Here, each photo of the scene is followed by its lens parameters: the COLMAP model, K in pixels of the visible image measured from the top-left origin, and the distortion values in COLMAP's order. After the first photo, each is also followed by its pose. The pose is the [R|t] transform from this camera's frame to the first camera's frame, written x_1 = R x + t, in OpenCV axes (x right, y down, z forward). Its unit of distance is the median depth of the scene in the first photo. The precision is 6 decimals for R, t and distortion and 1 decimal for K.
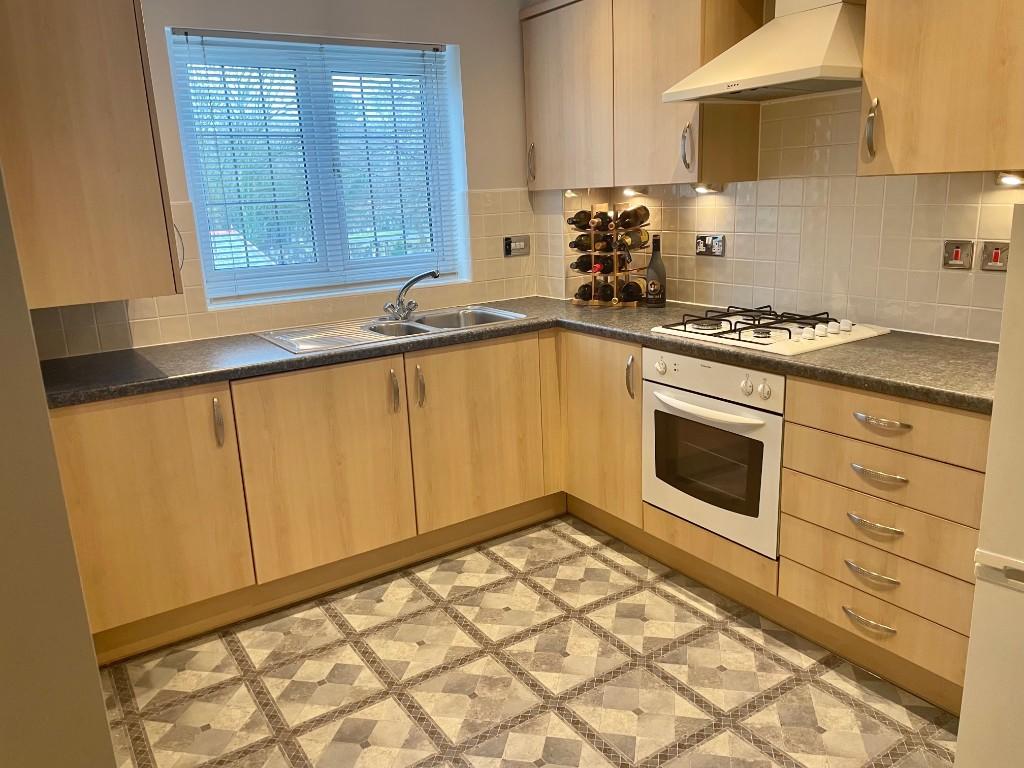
lens RADIAL K [[776.8, 0, 508.6], [0, 776.8, 391.6], [0, 0, 1]] dist [0.073816, -0.075981]
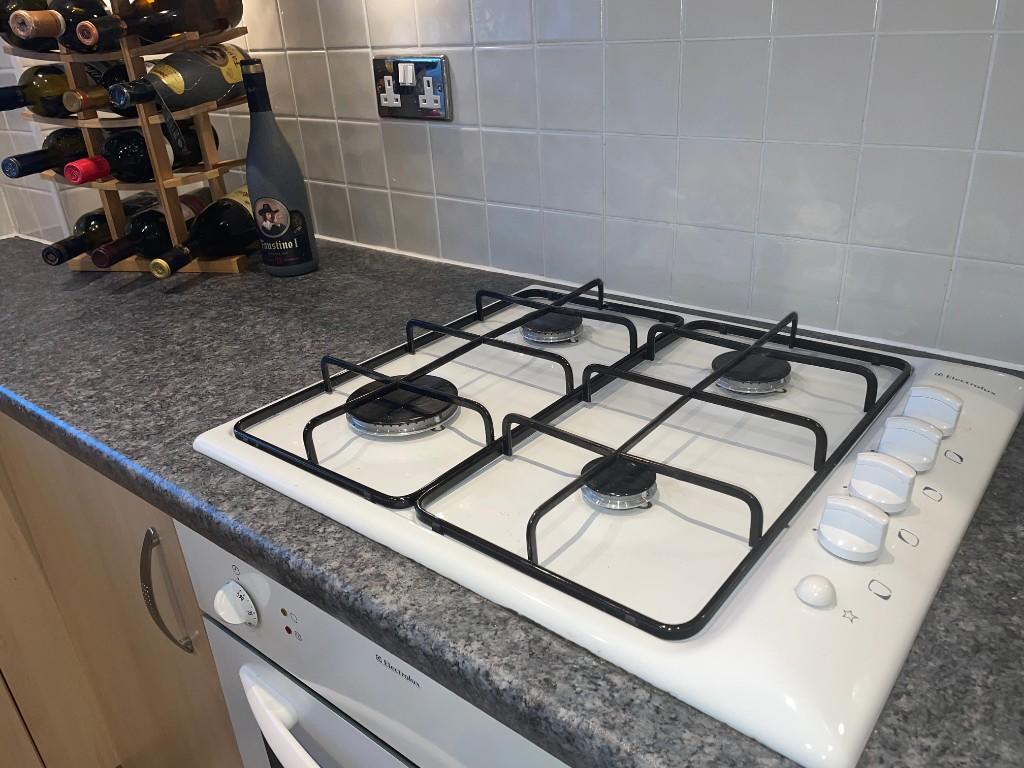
lens RADIAL K [[776.8, 0, 514.9], [0, 776.8, 388.0], [0, 0, 1]] dist [0.073816, -0.075981]
pose [[0.950200, -0.147727, 0.274401, 0.178745], [0.095694, 0.976279, 0.194220, -0.114999], [-0.296584, -0.158289, 0.941798, 0.608259]]
